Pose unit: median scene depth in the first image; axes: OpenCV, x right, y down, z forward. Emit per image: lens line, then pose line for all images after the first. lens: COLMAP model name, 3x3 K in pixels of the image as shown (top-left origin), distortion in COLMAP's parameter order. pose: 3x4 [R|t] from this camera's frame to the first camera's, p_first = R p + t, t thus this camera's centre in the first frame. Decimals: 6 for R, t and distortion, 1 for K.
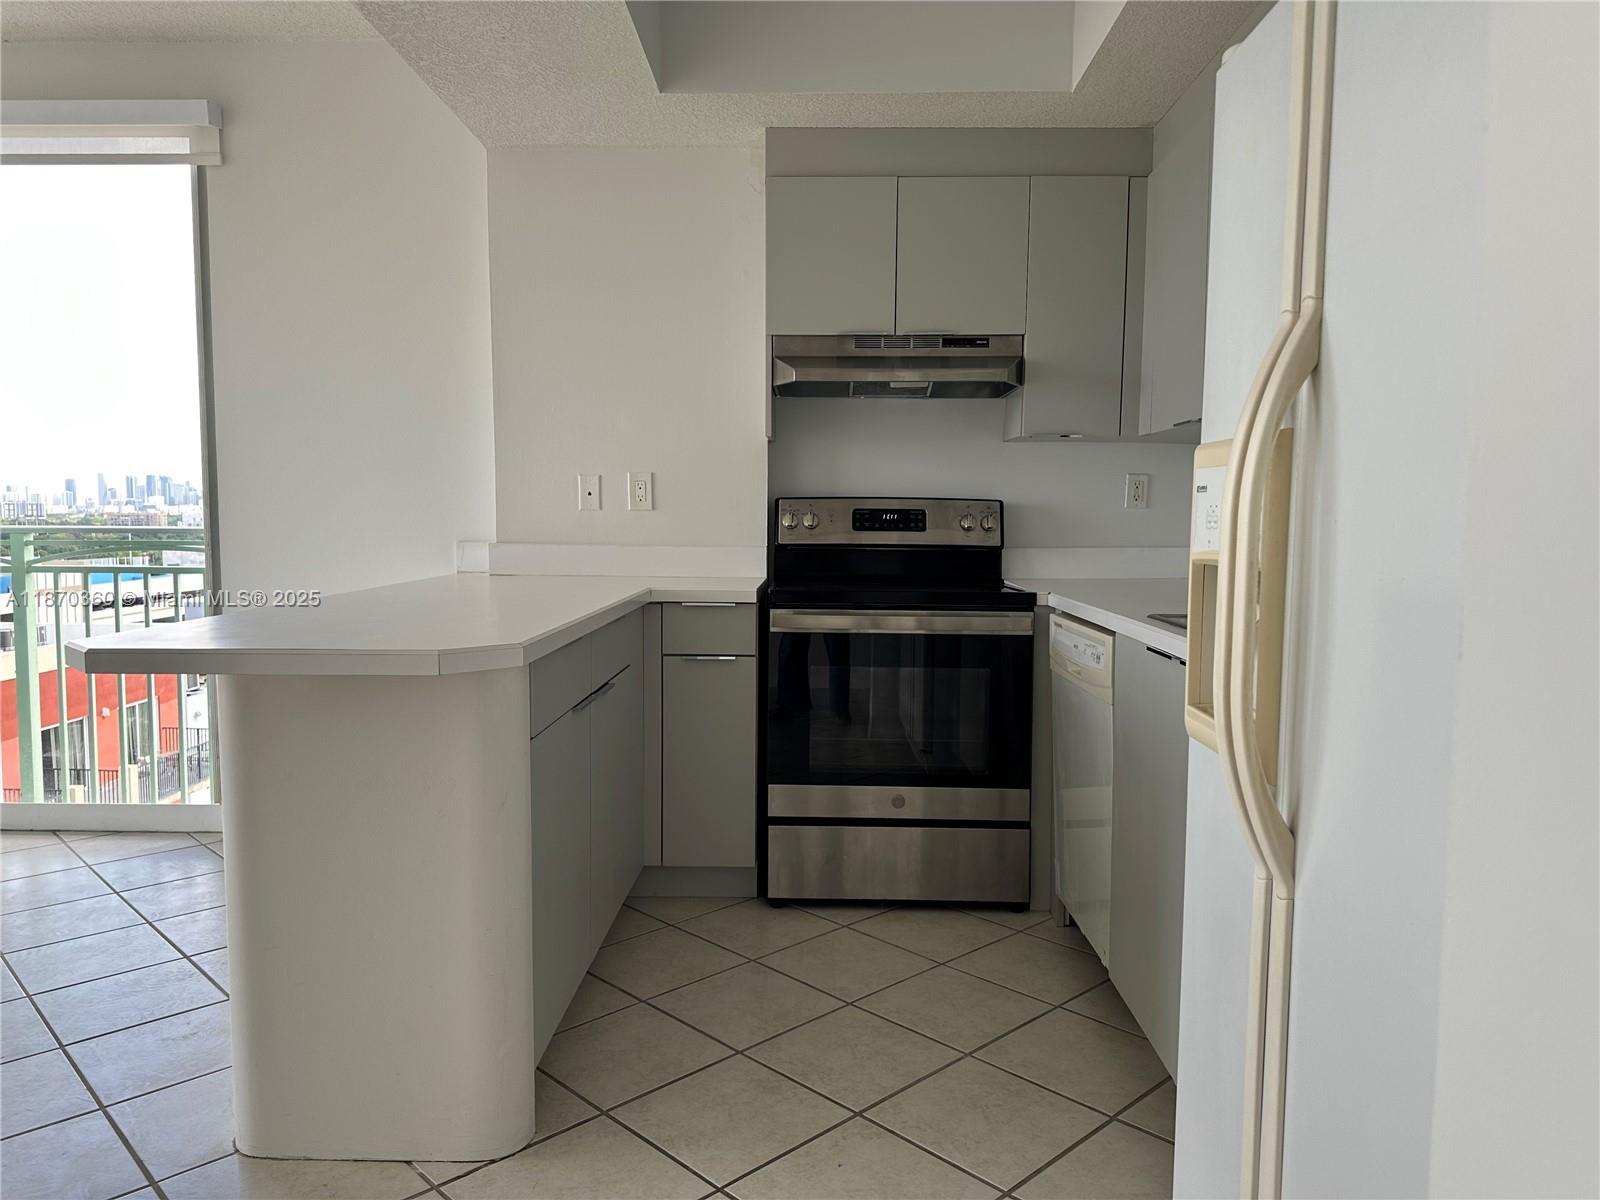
lens RADIAL K [[1117.4, 0, 791.1], [0, 1117.4, 602.7], [0, 0, 1]] dist [0.170285, -0.316665]
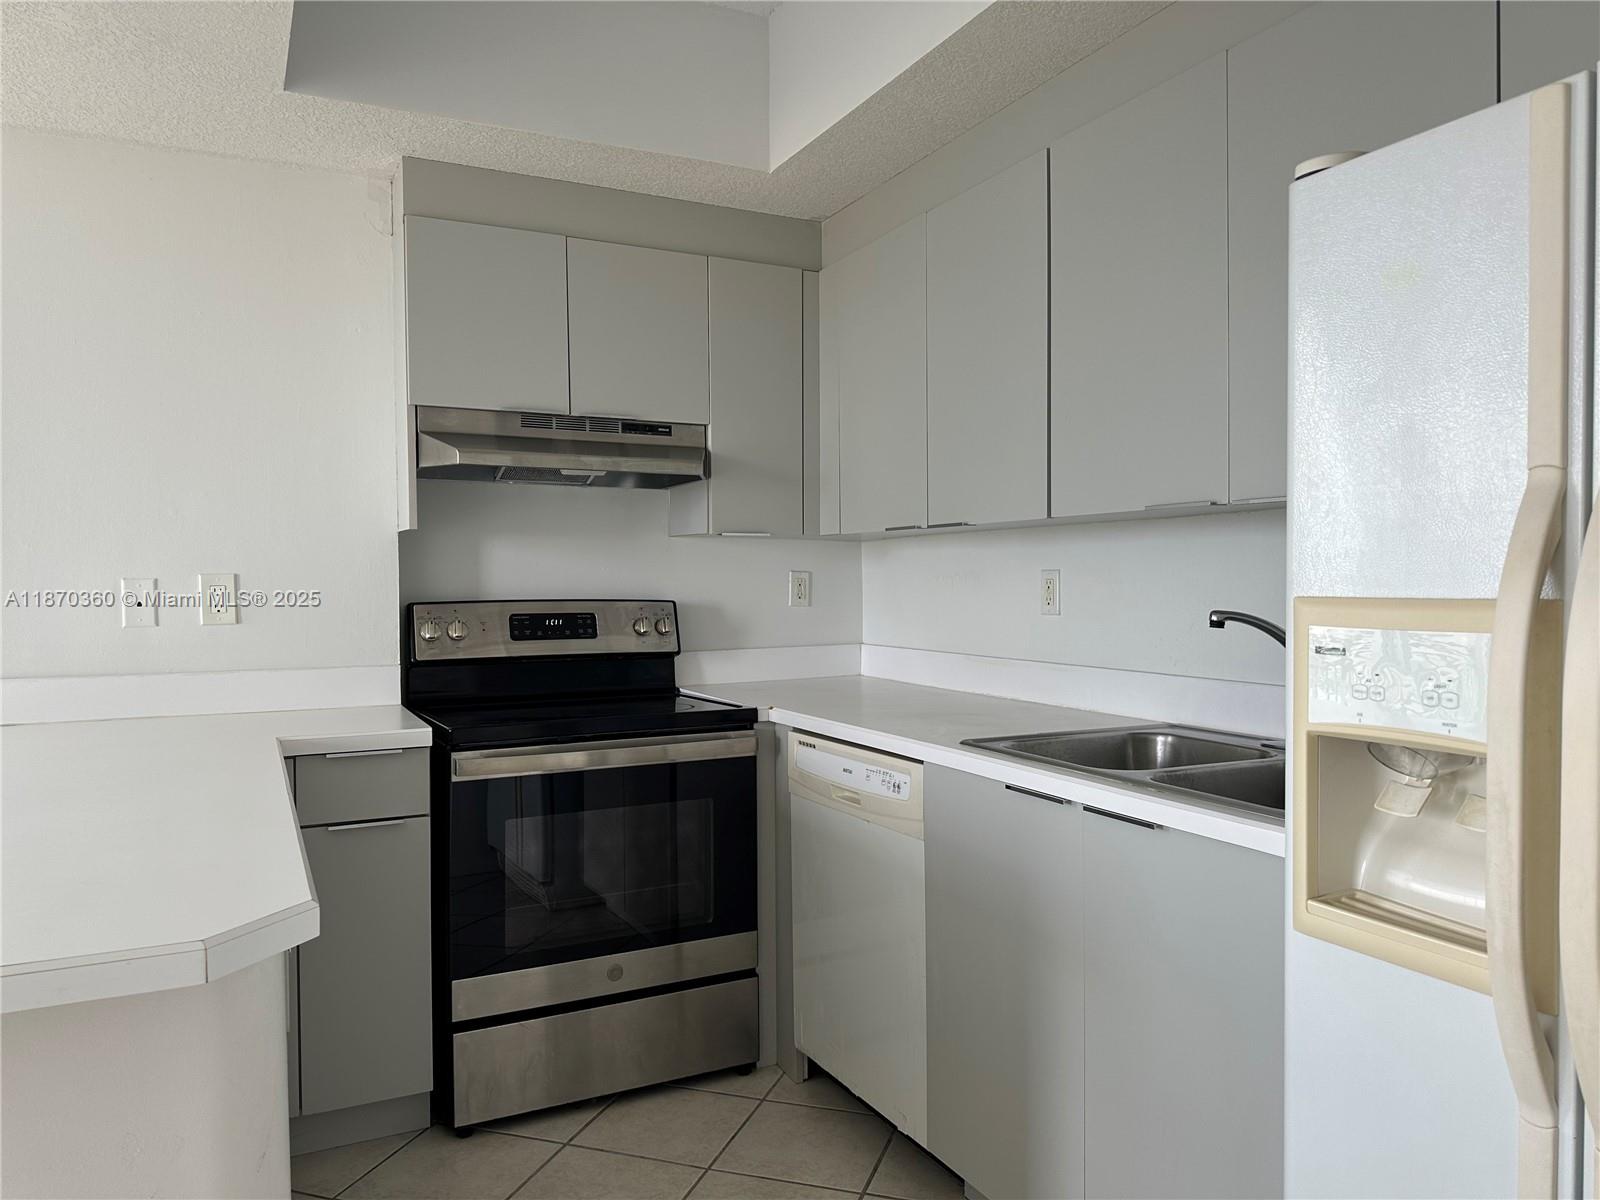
lens RADIAL K [[1117.4, 0, 791.1], [0, 1117.4, 602.7], [0, 0, 1]] dist [0.170285, -0.316665]
pose [[0.881986, -0.023393, 0.470695, -0.166820], [0.051833, 0.997523, -0.047548, -0.044671], [-0.468417, 0.066334, 0.881014, 0.170465]]
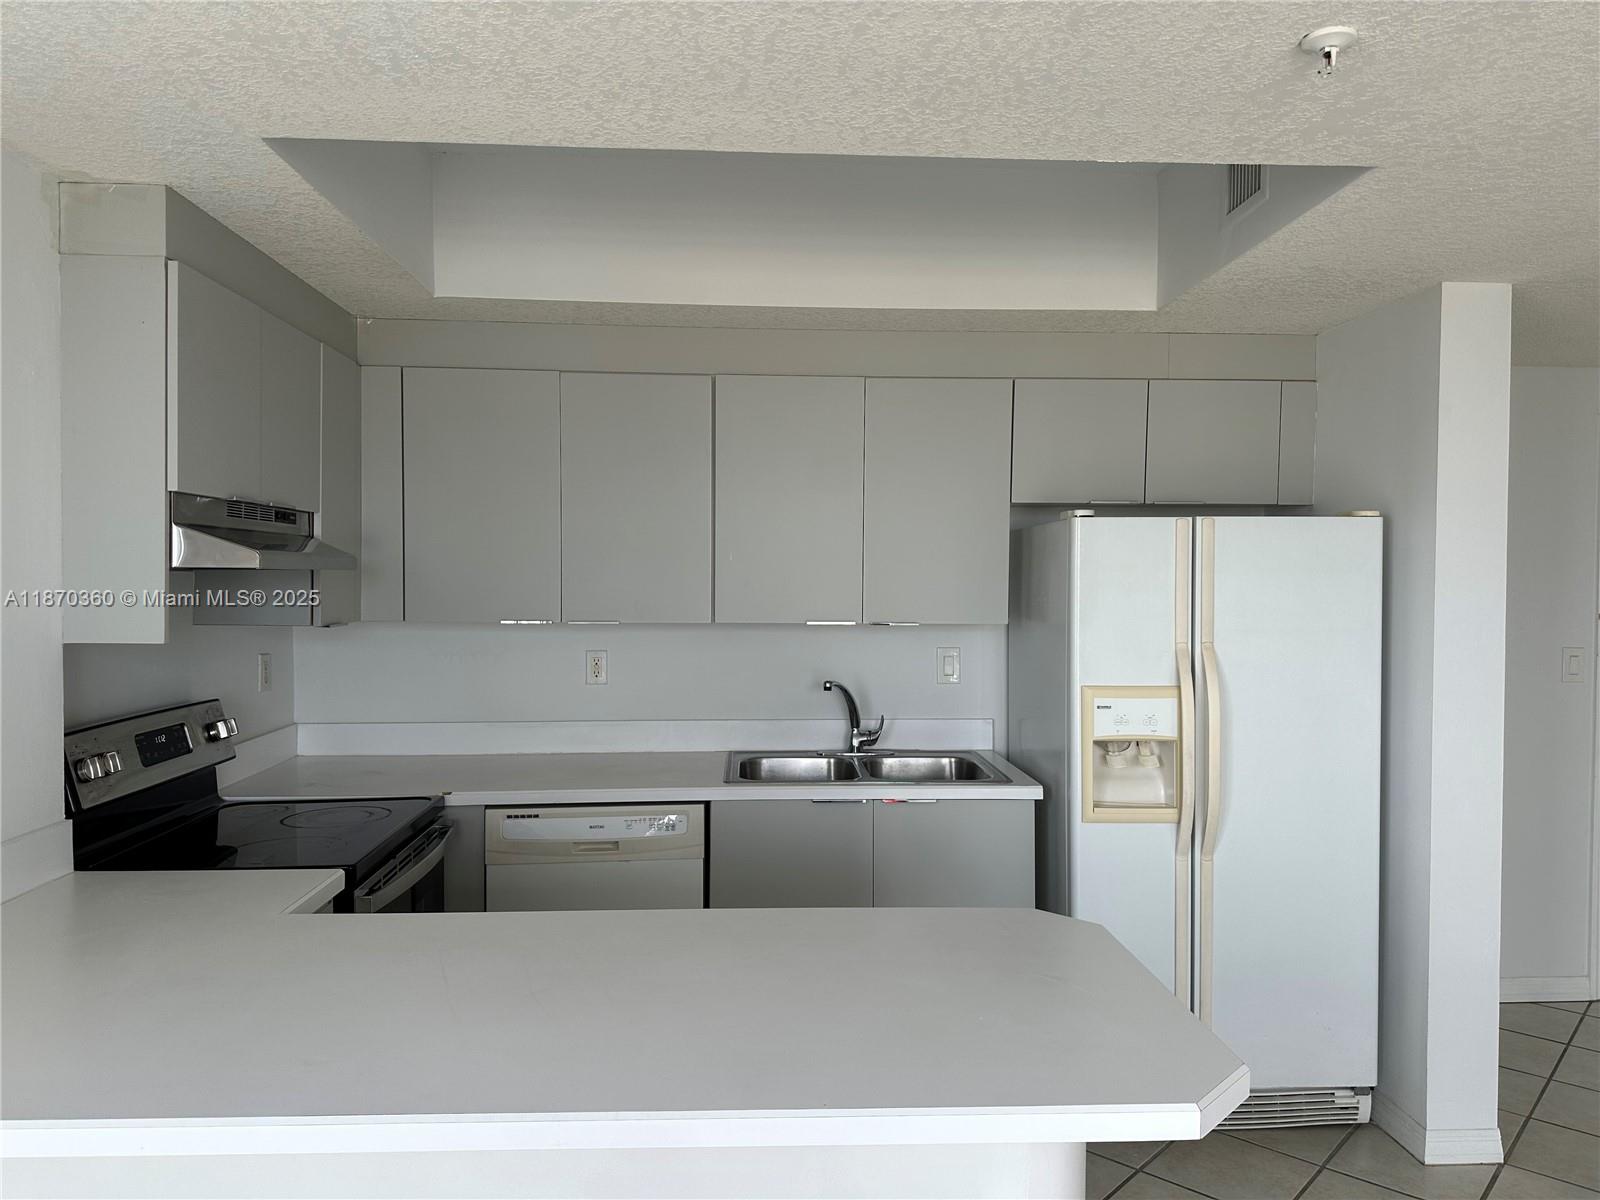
lens RADIAL K [[1117.4, 0, 791.1], [0, 1117.4, 602.7], [0, 0, 1]] dist [0.170285, -0.316665]
pose [[-0.074409, -0.033315, 0.996671, -0.704008], [0.077657, 0.996213, 0.039097, -0.171476], [-0.994200, 0.080308, -0.071540, 0.696014]]
